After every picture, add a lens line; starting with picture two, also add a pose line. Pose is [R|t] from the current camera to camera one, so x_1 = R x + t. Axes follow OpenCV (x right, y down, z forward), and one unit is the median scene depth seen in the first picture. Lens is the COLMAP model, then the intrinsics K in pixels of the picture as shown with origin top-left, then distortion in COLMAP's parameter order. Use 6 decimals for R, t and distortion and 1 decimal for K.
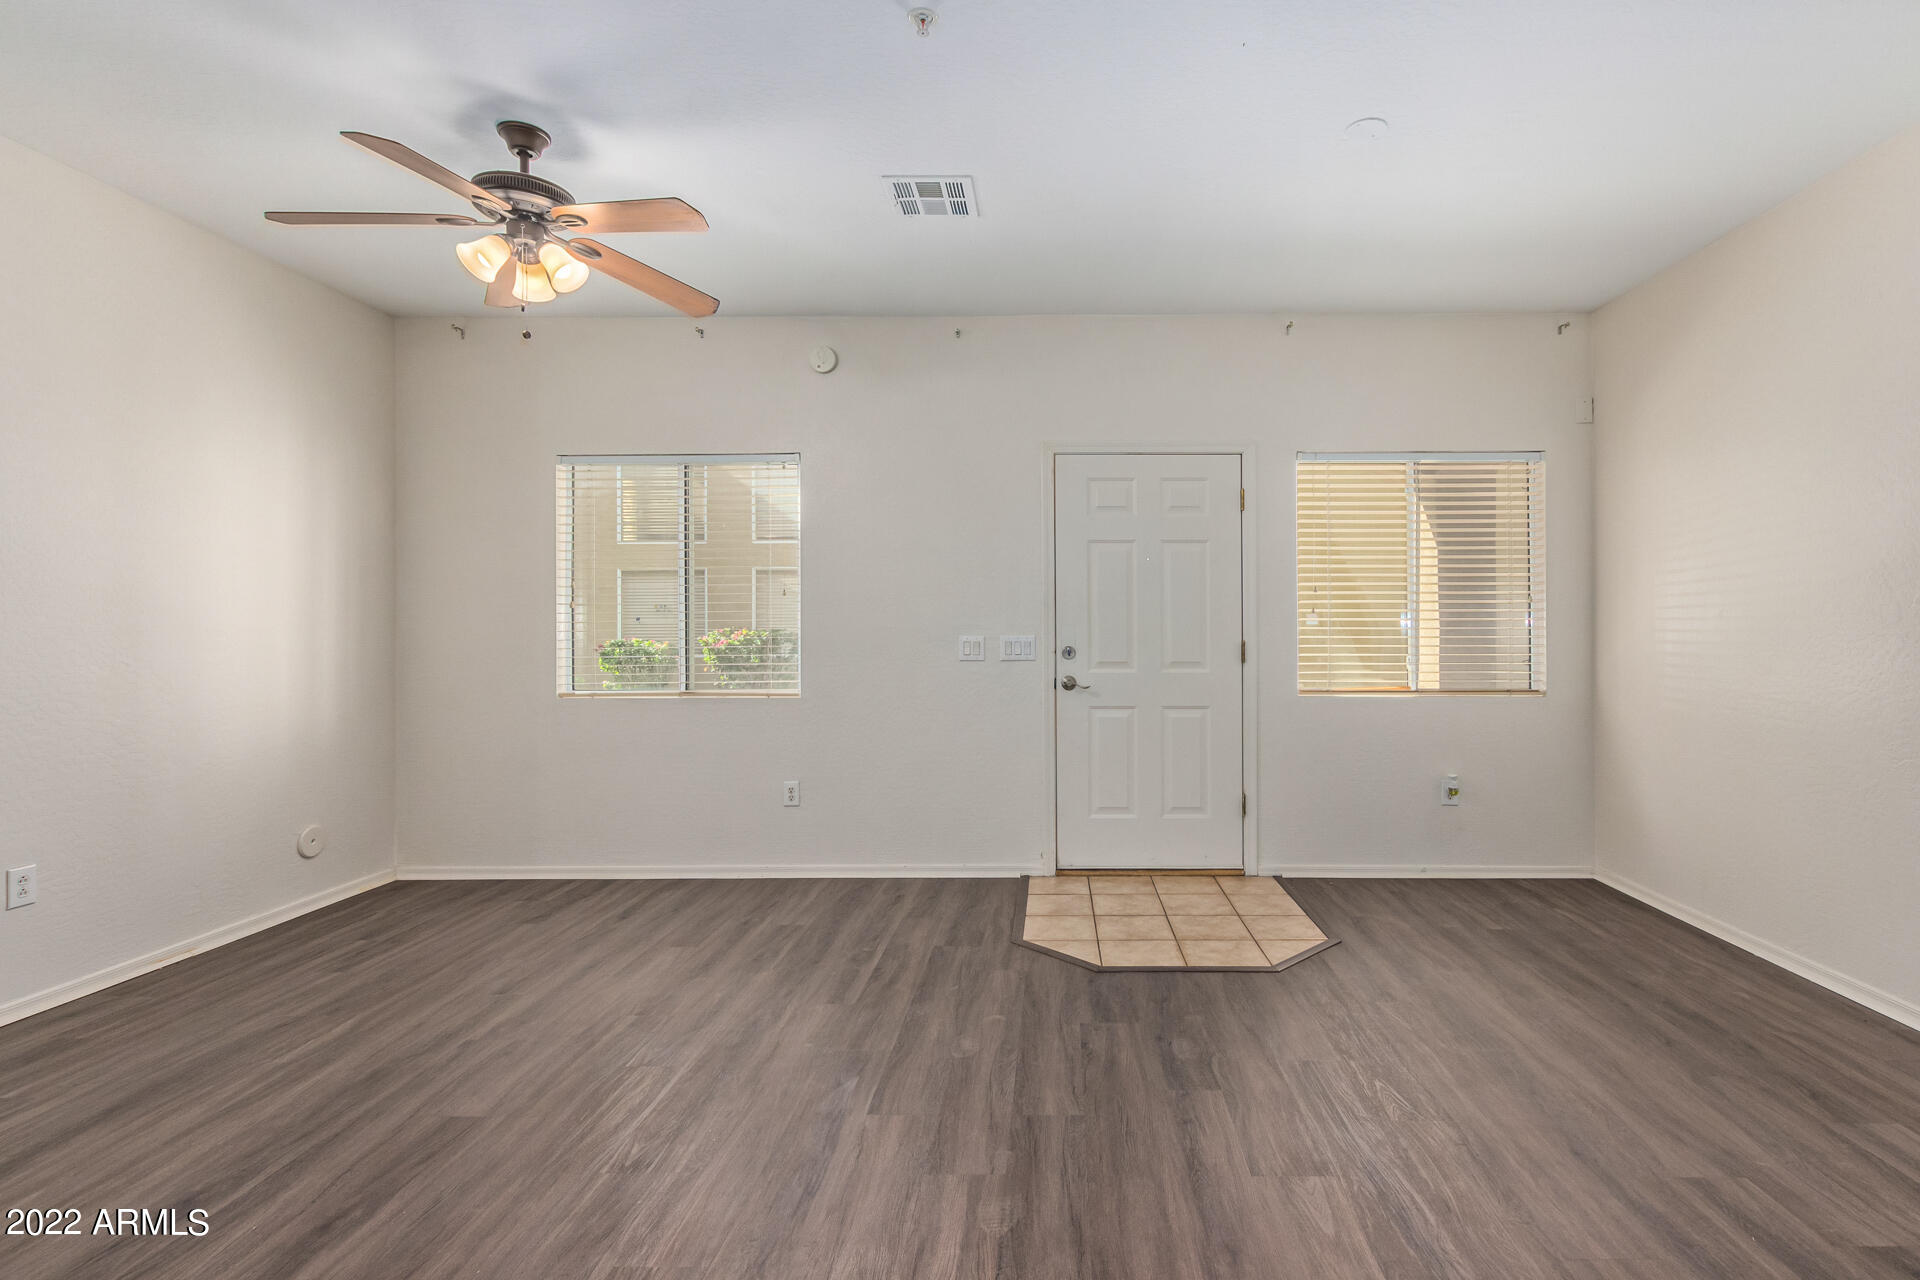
lens RADIAL K [[909.0, 0, 1052.5], [0, 909.0, 619.7], [0, 0, 1]] dist [0.002933, -0.000398]
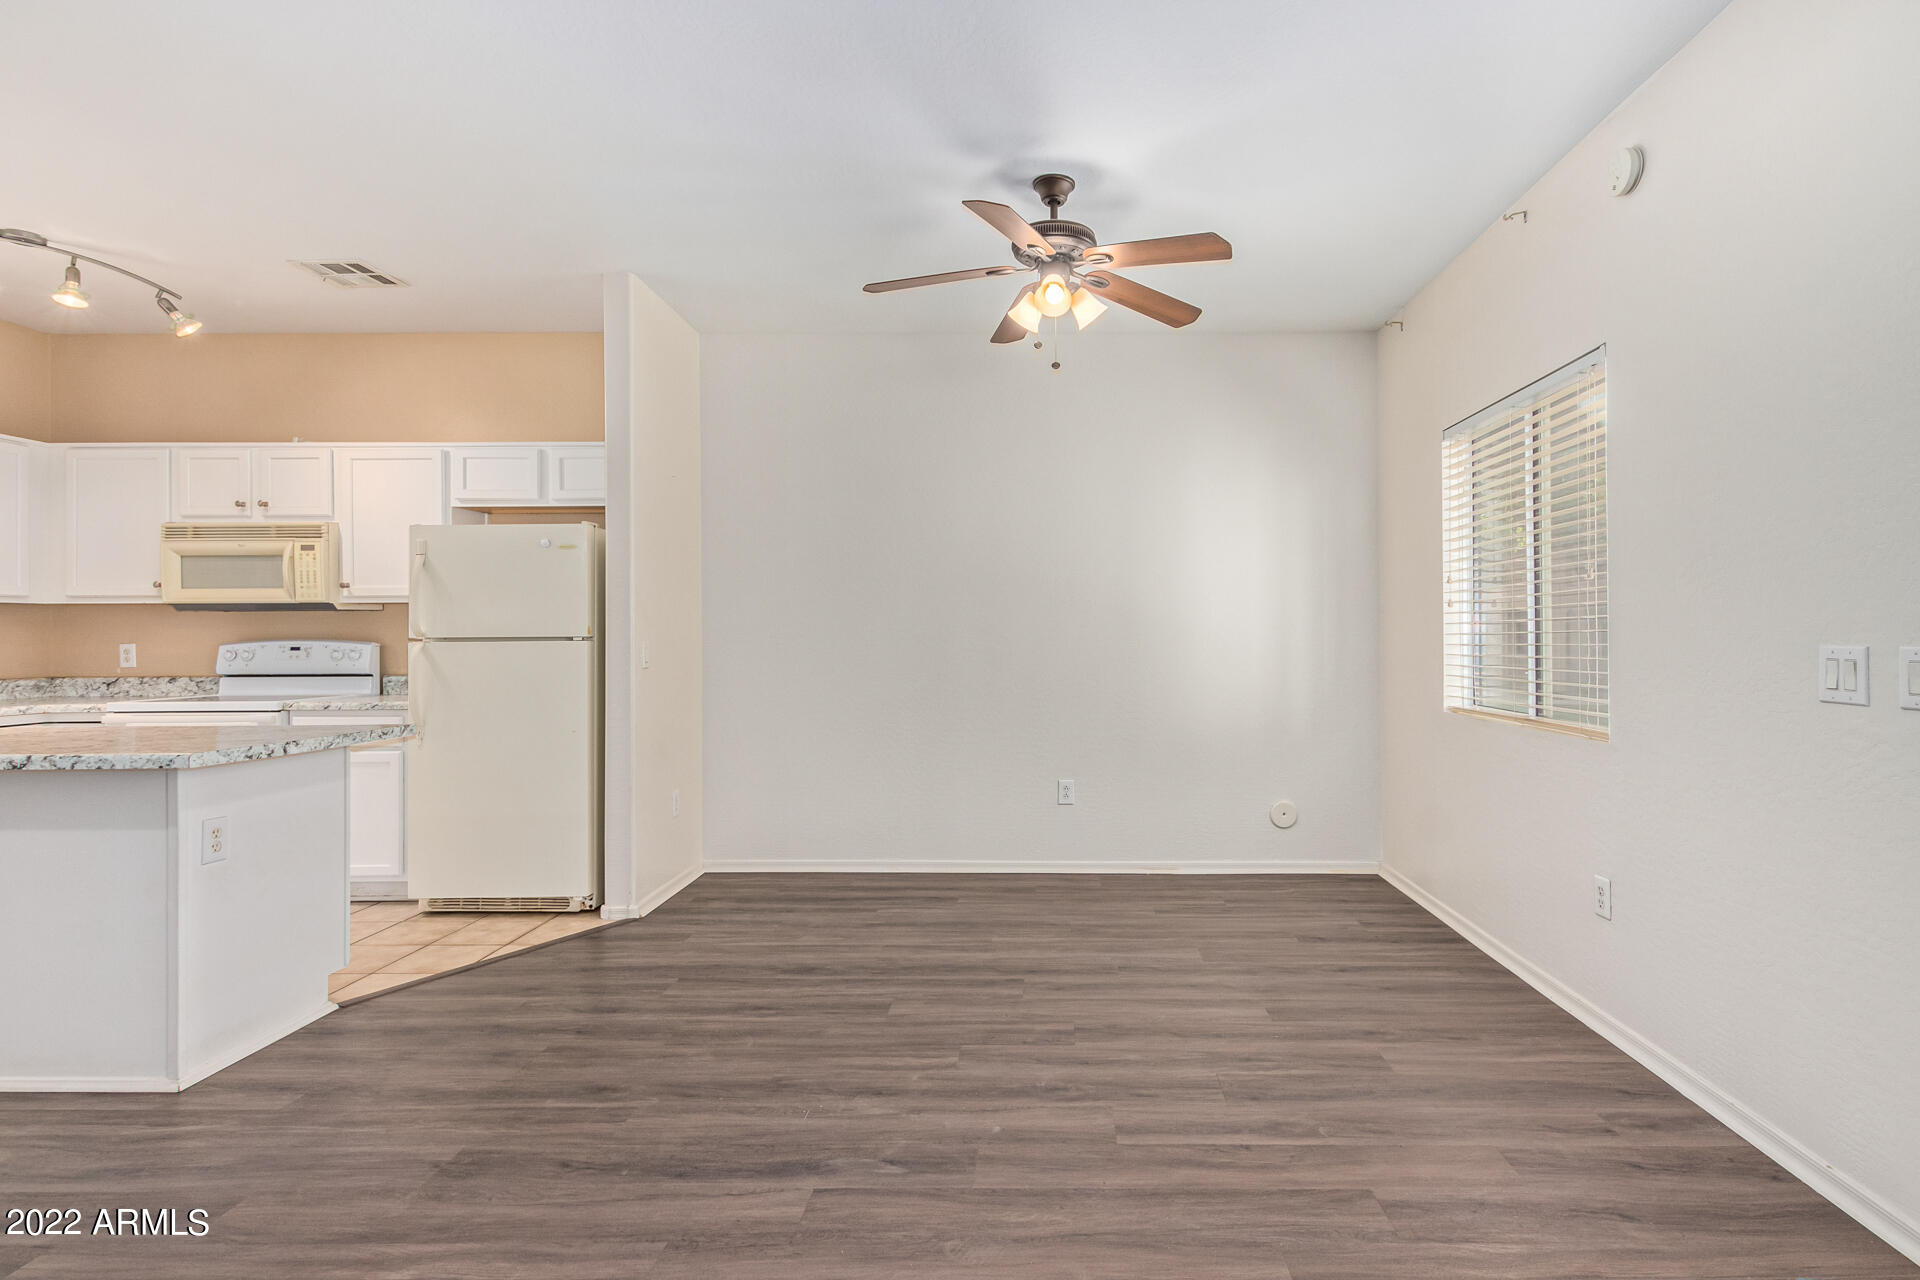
lens RADIAL K [[955.0, 0, 1050.7], [0, 955.0, 630.3], [0, 0, 1]] dist [0.011736, -0.003821]
pose [[0.003875, -0.002899, -0.999988, 0.420809], [0.014118, 0.999896, -0.002844, 0.006996], [0.999893, -0.014106, 0.003916, 0.717130]]
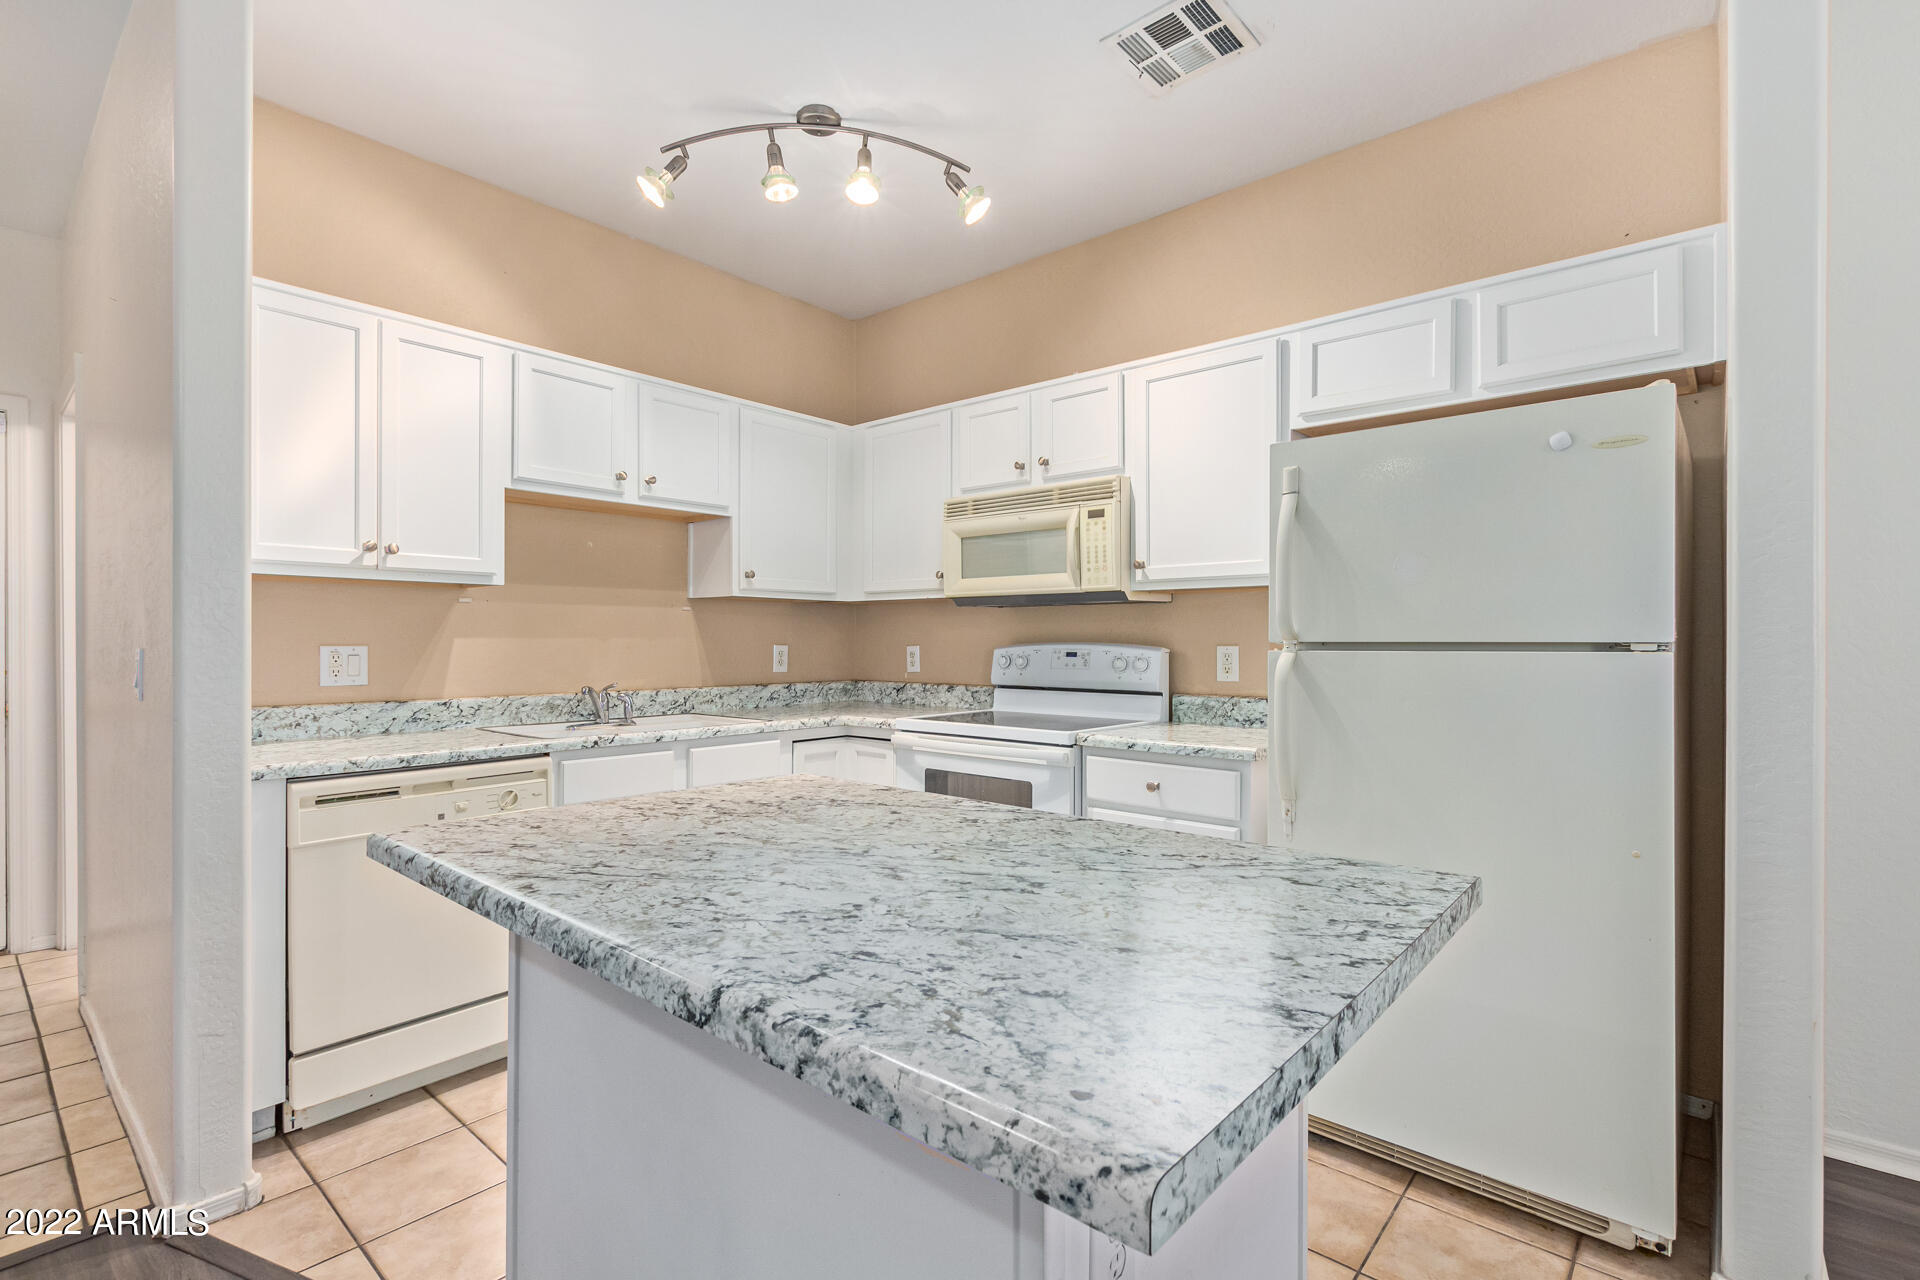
lens RADIAL K [[876.5, 0, 955.7], [0, 876.5, 642.1], [0, 0, 1]] dist [0.005979, -0.002467]
pose [[-0.650084, 0.001838, -0.759860, -0.089554], [0.005960, 0.999979, -0.002680, 0.002769], [0.759839, -0.006271, -0.650081, 0.225074]]
